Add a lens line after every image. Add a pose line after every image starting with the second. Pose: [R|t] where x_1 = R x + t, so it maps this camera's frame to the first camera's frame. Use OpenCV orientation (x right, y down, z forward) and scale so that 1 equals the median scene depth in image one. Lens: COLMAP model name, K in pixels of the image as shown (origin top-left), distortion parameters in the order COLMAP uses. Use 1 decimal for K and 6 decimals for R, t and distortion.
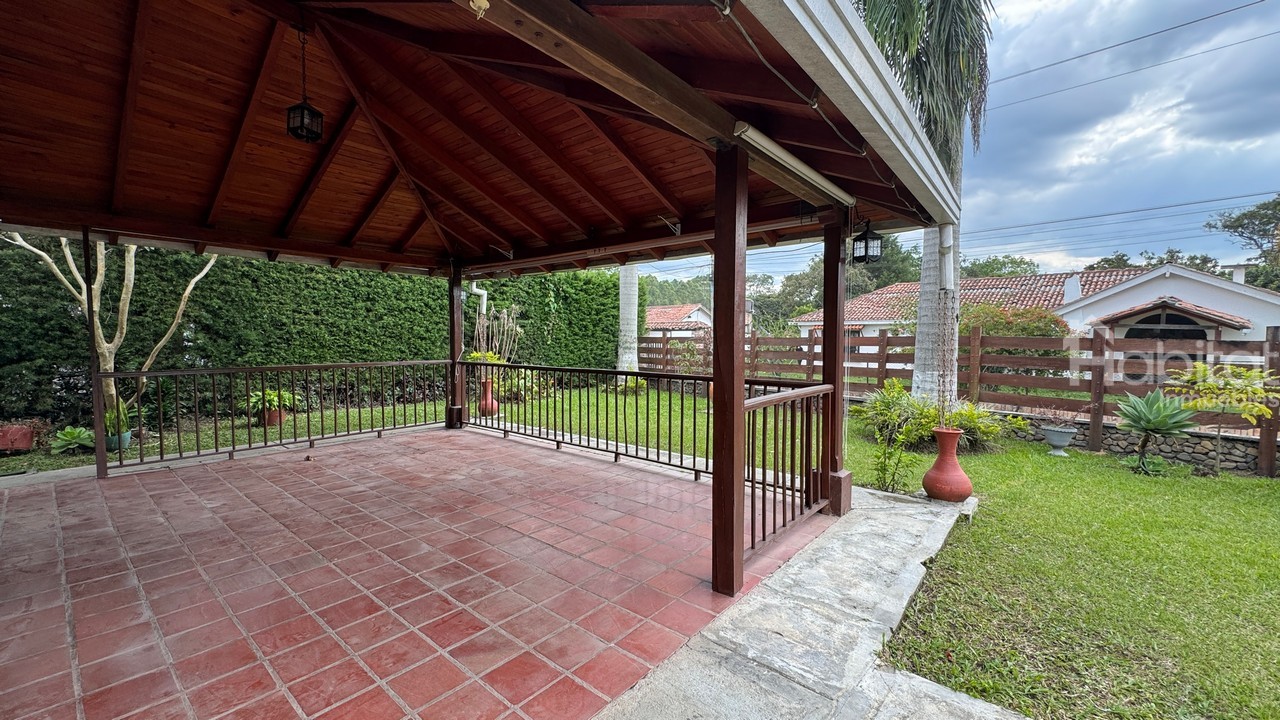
lens RADIAL K [[509.9, 0, 640.0], [0, 509.9, 360.0], [0, 0, 1]] dist [-0.001701, 0.000034]
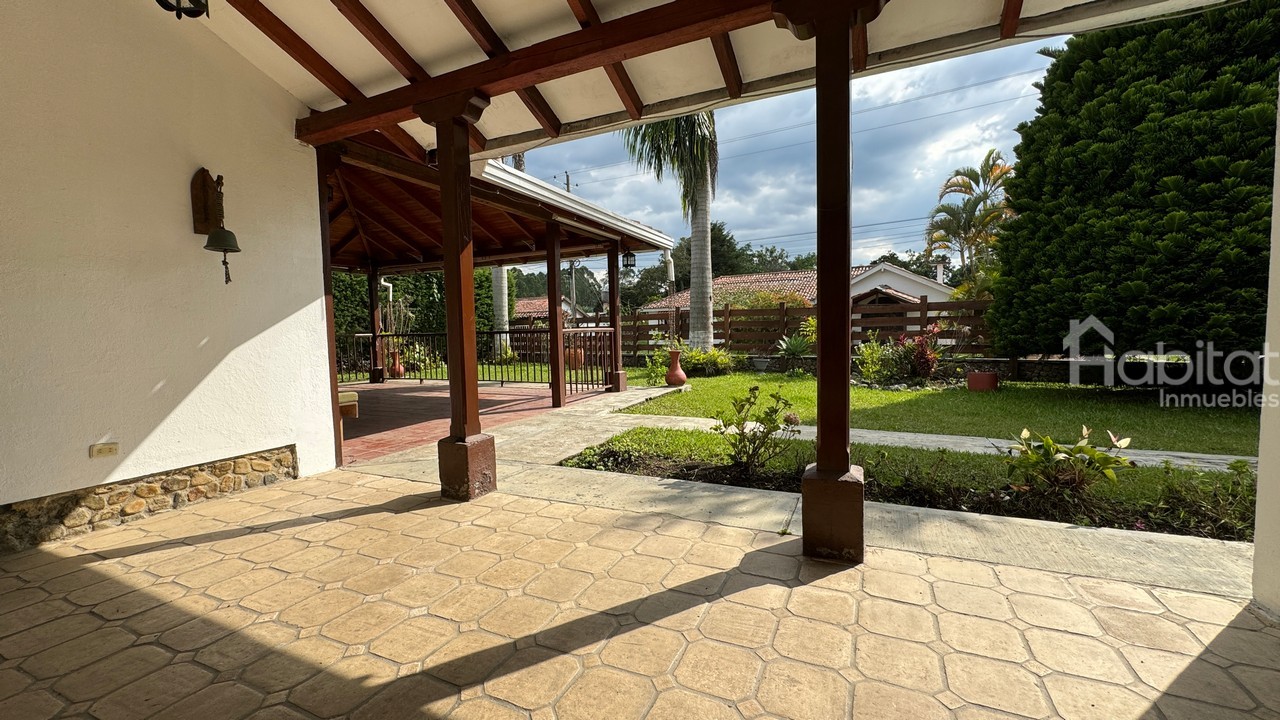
lens RADIAL K [[509.9, 0, 640.0], [0, 509.9, 360.0], [0, 0, 1]] dist [-0.001701, 0.000034]
pose [[0.967177, -0.043415, 0.250368, -0.022109], [0.040110, 0.999028, 0.018291, 0.091434], [-0.250918, -0.007648, 0.967978, -0.637728]]
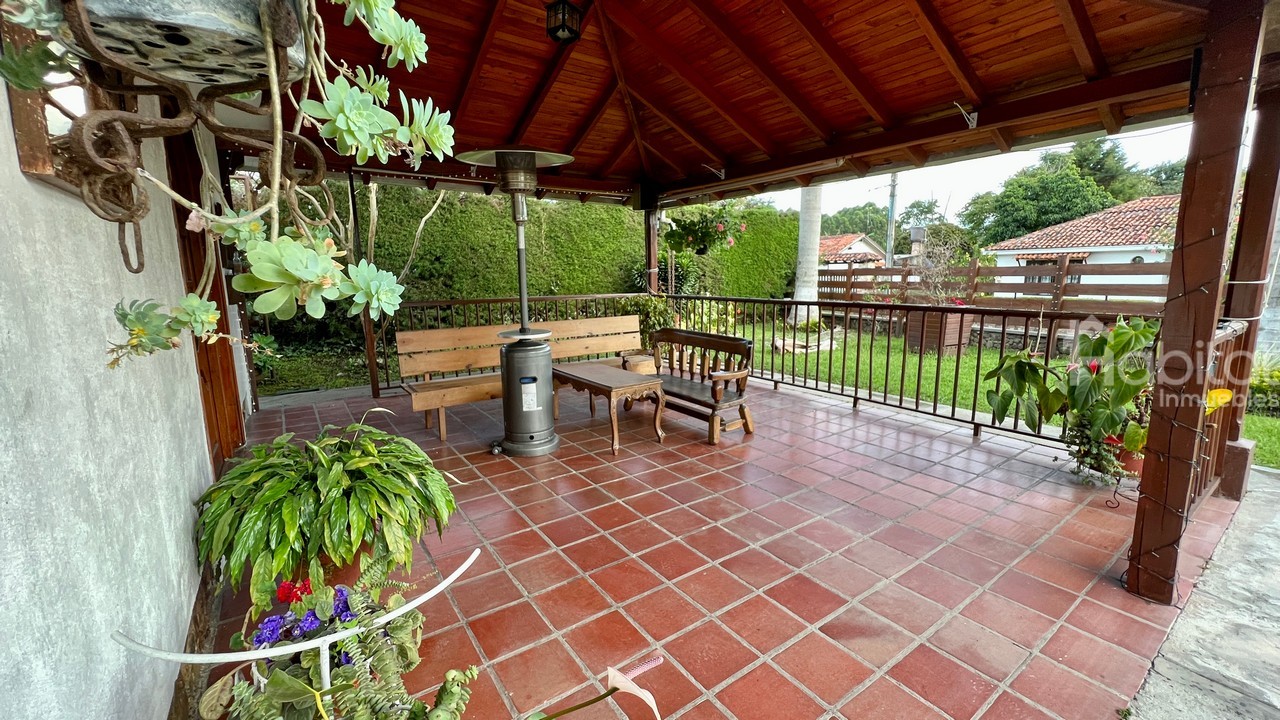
lens RADIAL K [[516.3, 0, 640.0], [0, 516.3, 360.0], [0, 0, 1]] dist [-0.001843, -0.000182]
pose [[0.965731, 0.030528, -0.257742, -0.159665], [0.000776, 0.992714, 0.120489, 0.009901], [0.259542, -0.116560, 0.958672, 0.055096]]
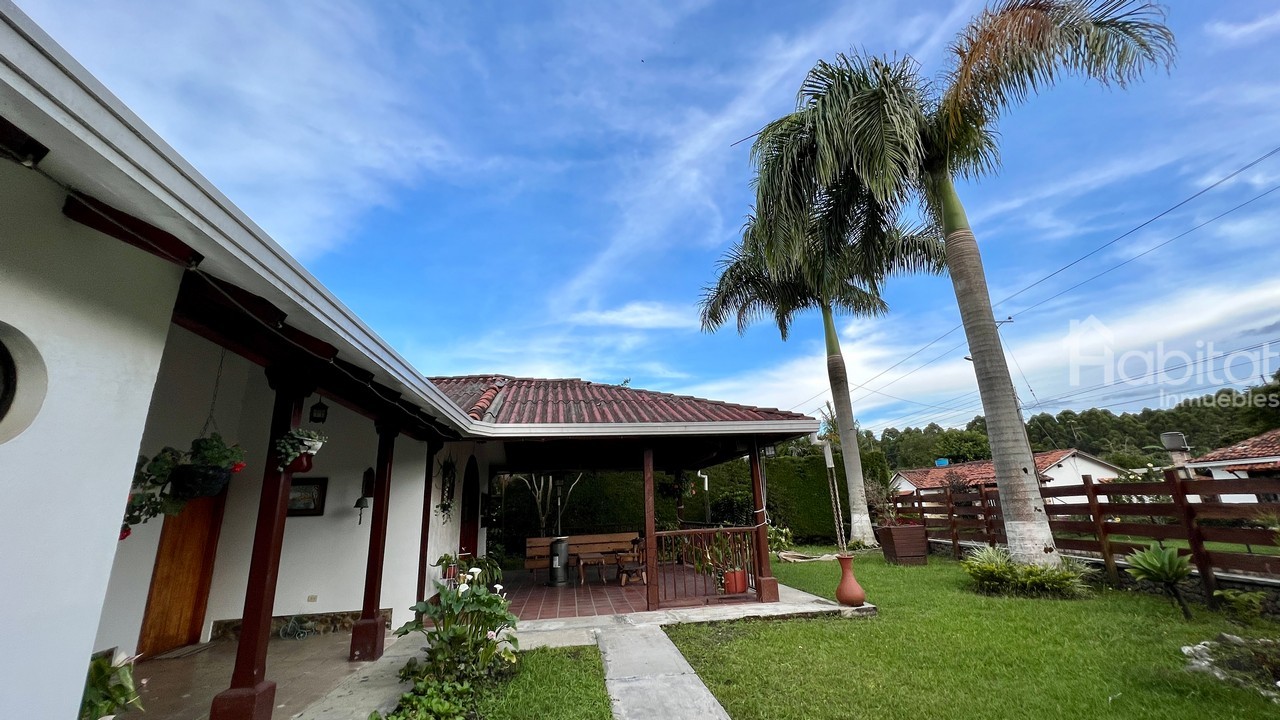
lens RADIAL K [[511.2, 0, 640.0], [0, 511.2, 360.0], [0, 0, 1]] dist [0.000078, 0.000069]
pose [[0.739167, -0.228188, -0.633689, 0.897412], [0.016949, 0.946863, -0.321190, 0.045438], [0.673309, 0.226673, 0.703758, -0.489232]]
